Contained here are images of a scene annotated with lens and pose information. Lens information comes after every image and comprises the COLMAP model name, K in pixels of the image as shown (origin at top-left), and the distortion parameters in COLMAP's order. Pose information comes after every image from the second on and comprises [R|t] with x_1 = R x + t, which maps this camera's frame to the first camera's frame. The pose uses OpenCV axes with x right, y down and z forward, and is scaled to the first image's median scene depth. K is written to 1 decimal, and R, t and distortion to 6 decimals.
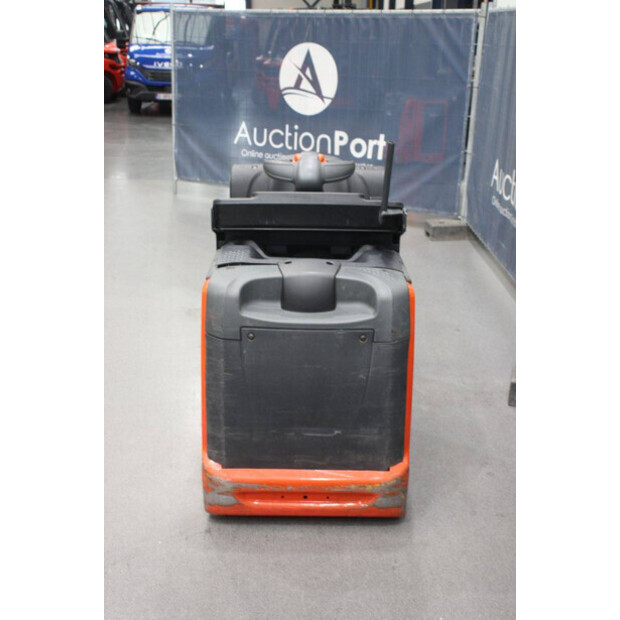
lens RADIAL K [[836.6, 0, 312.8], [0, 836.6, 307.5], [0, 0, 1]] dist [0.090602, 0.000000]
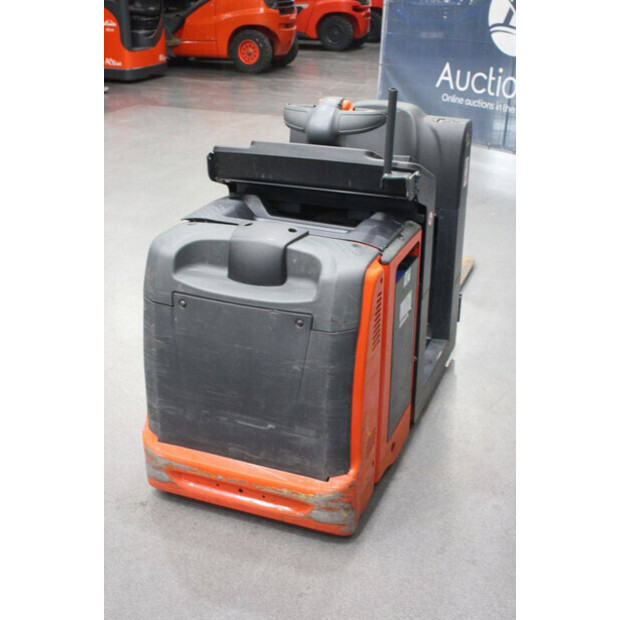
lens RADIAL K [[836.6, 0, 307.3], [0, 836.6, 311.2], [0, 0, 1]] dist [0.090602, 0.000000]
pose [[0.926346, 0.135567, -0.351432, 0.346985], [-0.111370, 0.989850, 0.088278, -0.048566], [0.359833, -0.042637, 0.932042, 0.210004]]
